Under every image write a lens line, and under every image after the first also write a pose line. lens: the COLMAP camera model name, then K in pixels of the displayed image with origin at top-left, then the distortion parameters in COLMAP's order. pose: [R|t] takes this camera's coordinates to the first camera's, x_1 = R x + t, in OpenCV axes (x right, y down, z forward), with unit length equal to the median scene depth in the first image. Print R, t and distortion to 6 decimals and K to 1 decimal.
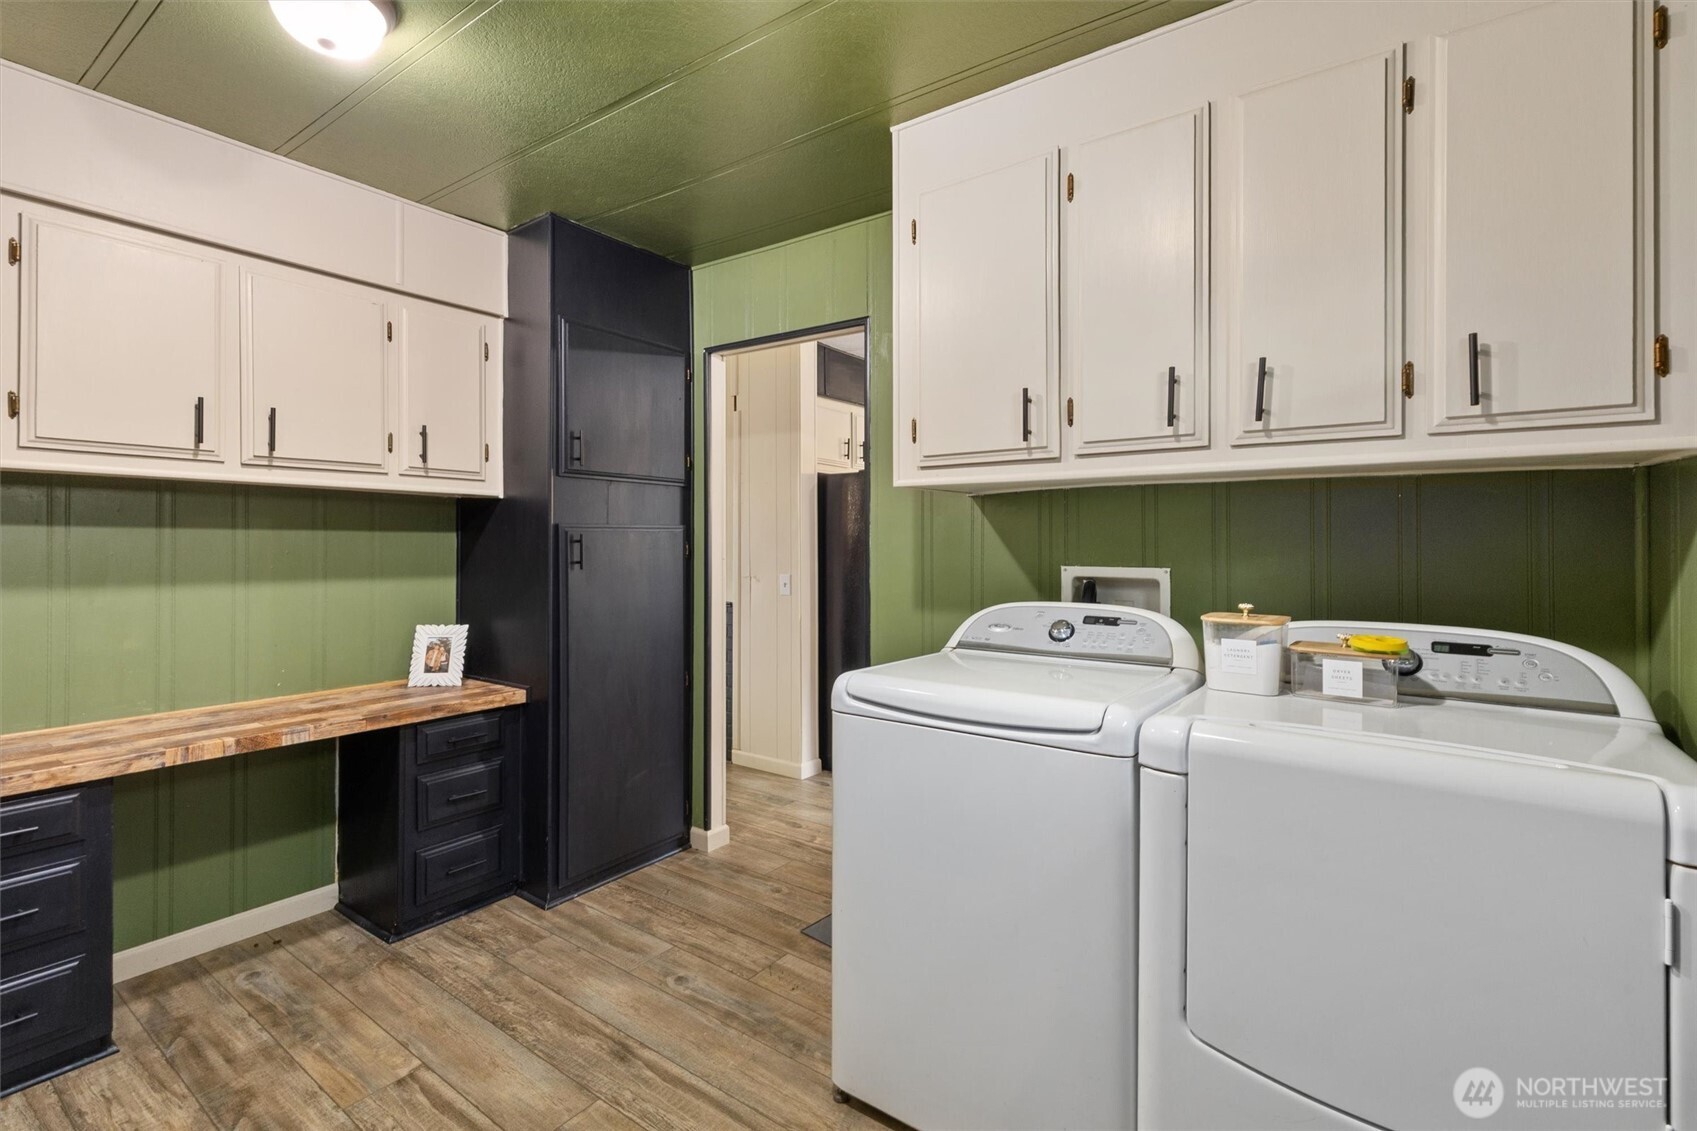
lens RADIAL K [[767.5, 0, 855.8], [0, 767.5, 538.3], [0, 0, 1]] dist [0.001154, 0.000648]
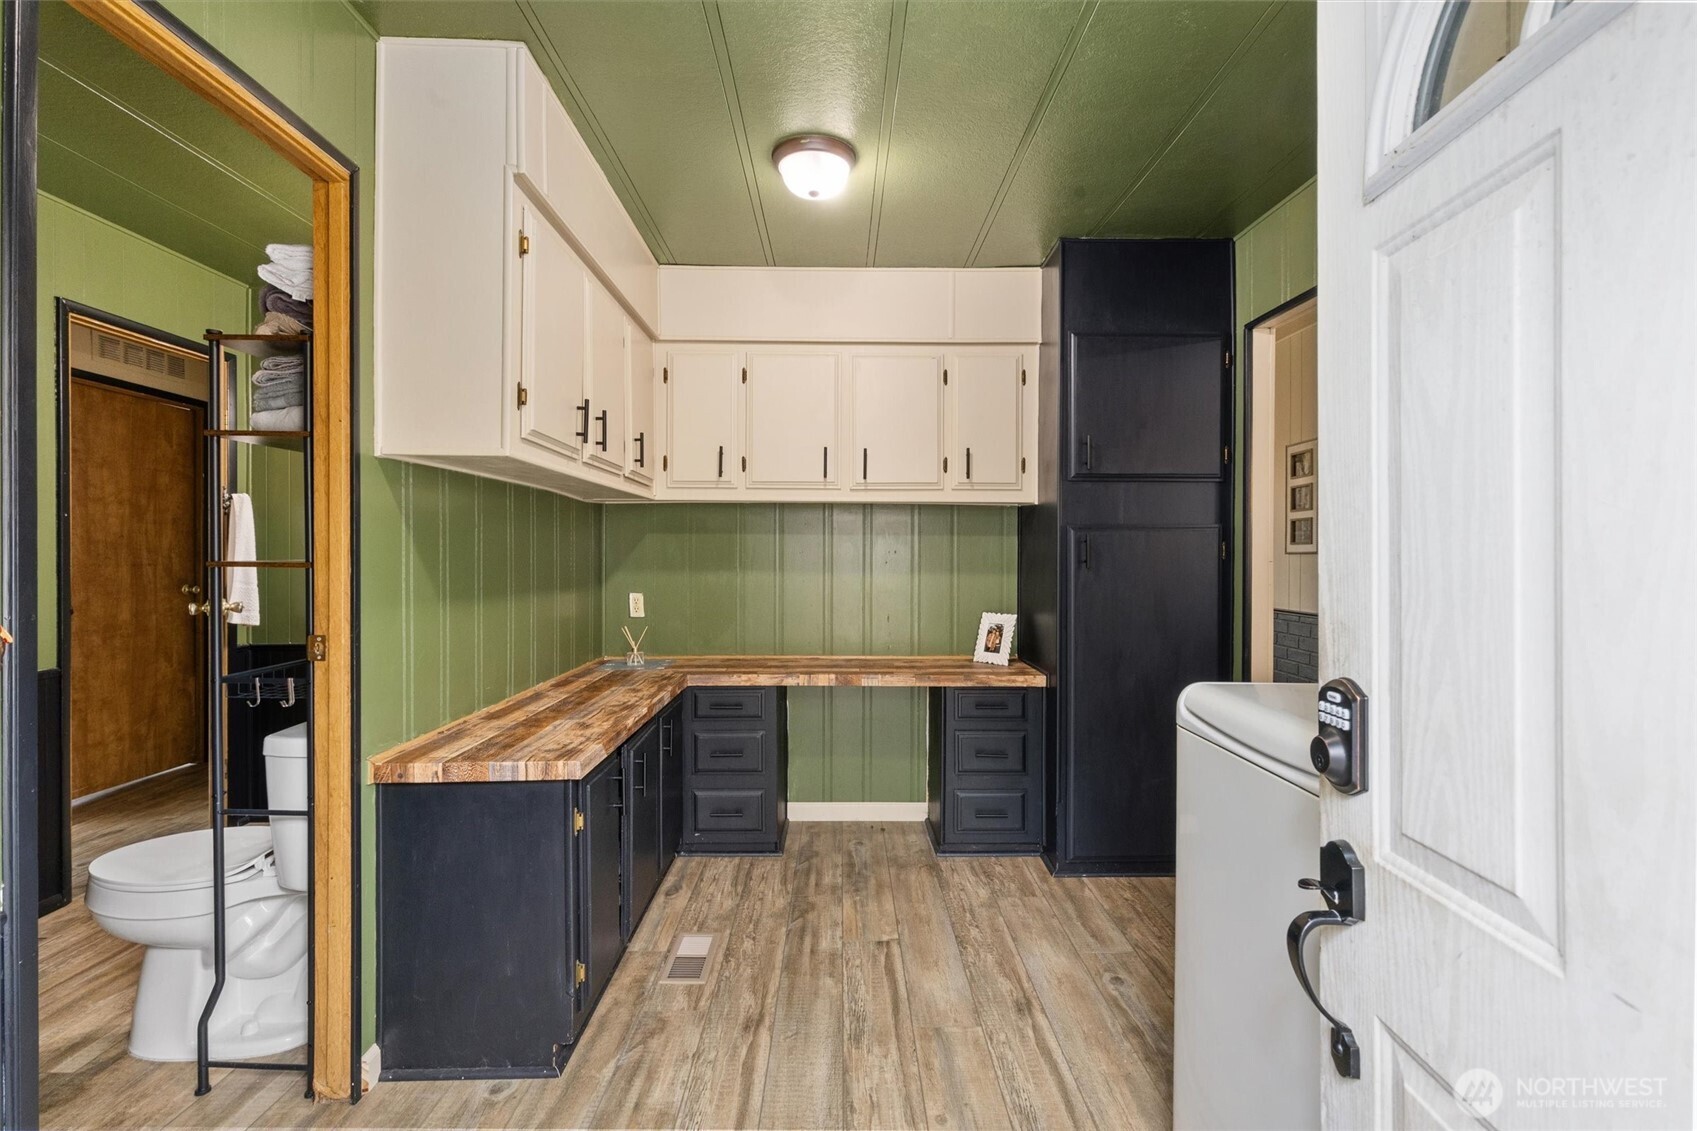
lens RADIAL K [[767.5, 0, 841.9], [0, 767.5, 560.2], [0, 0, 1]] dist [0.001154, 0.000648]
pose [[0.584612, 0.006997, -0.811283, 0.349399], [0.004458, 0.999920, 0.011836, 0.018607], [0.811301, -0.010536, 0.584534, 0.132115]]
